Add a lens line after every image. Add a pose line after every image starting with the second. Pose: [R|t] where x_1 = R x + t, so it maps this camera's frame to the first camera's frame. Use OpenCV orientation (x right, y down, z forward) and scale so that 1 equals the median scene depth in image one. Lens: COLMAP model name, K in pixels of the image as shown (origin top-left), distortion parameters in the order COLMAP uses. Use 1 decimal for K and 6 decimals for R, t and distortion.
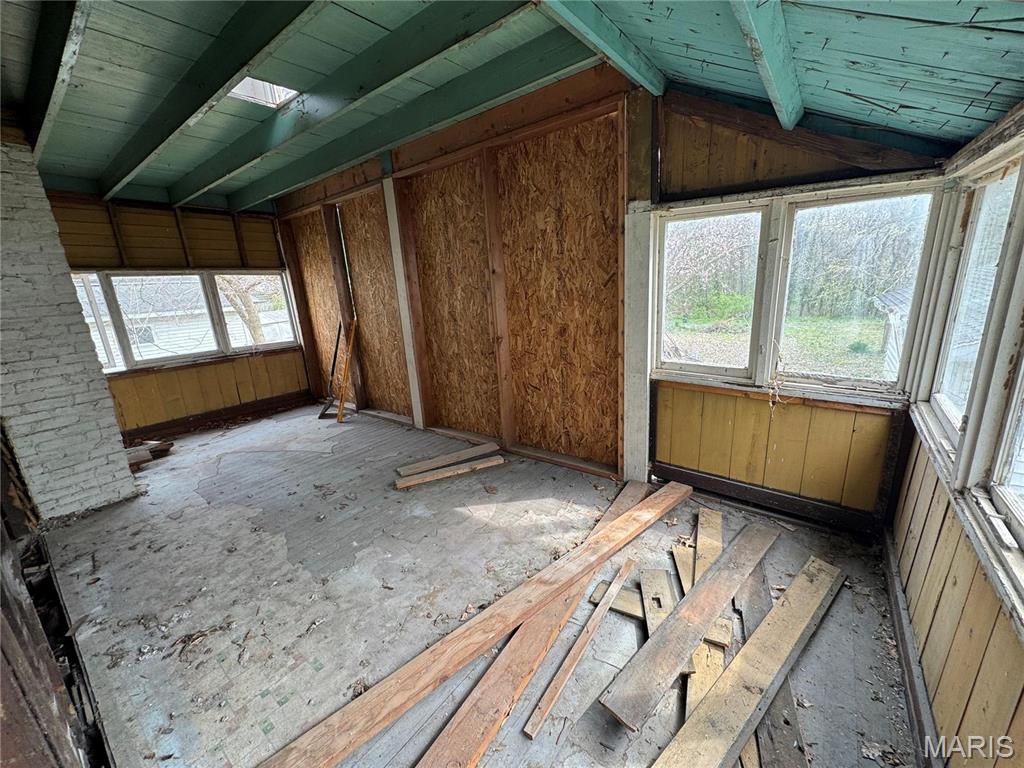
lens RADIAL K [[406.2, 0, 512.0], [0, 406.2, 384.0], [0, 0, 1]] dist [0.000185, 0.000345]
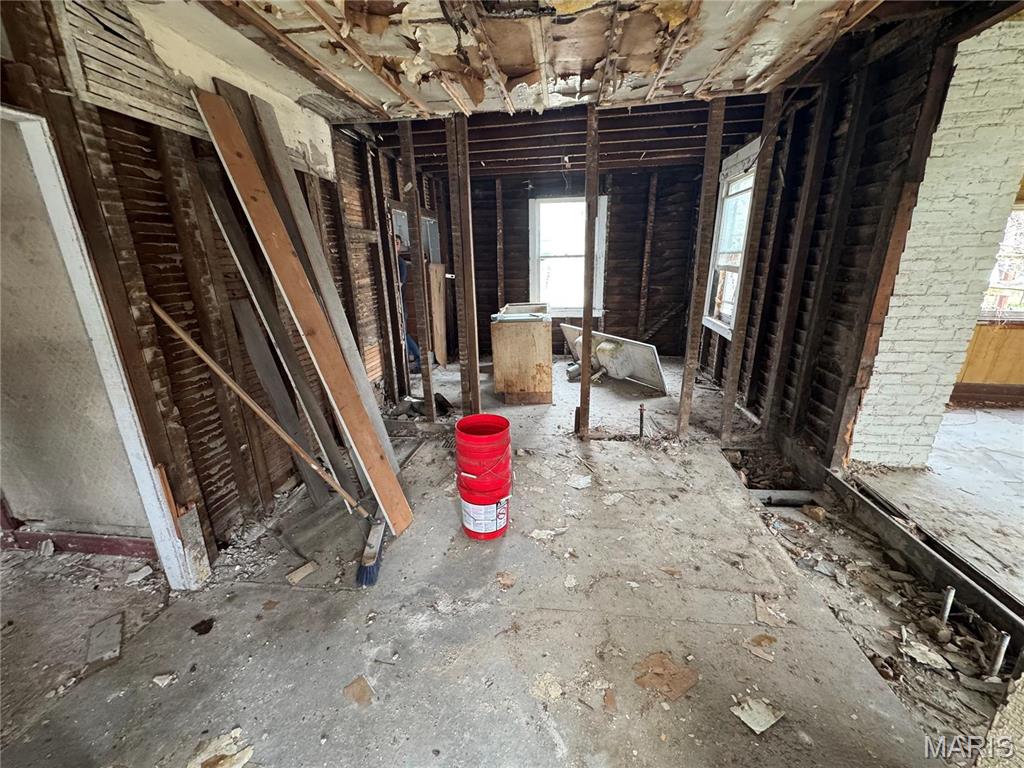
lens RADIAL K [[406.2, 0, 512.0], [0, 406.2, 384.0], [0, 0, 1]] dist [0.000185, 0.000345]
pose [[0.490247, 0.298669, -0.818813, -0.803283], [-0.226545, 0.950830, 0.211184, 0.139375], [0.841626, 0.081966, 0.533804, -0.225451]]
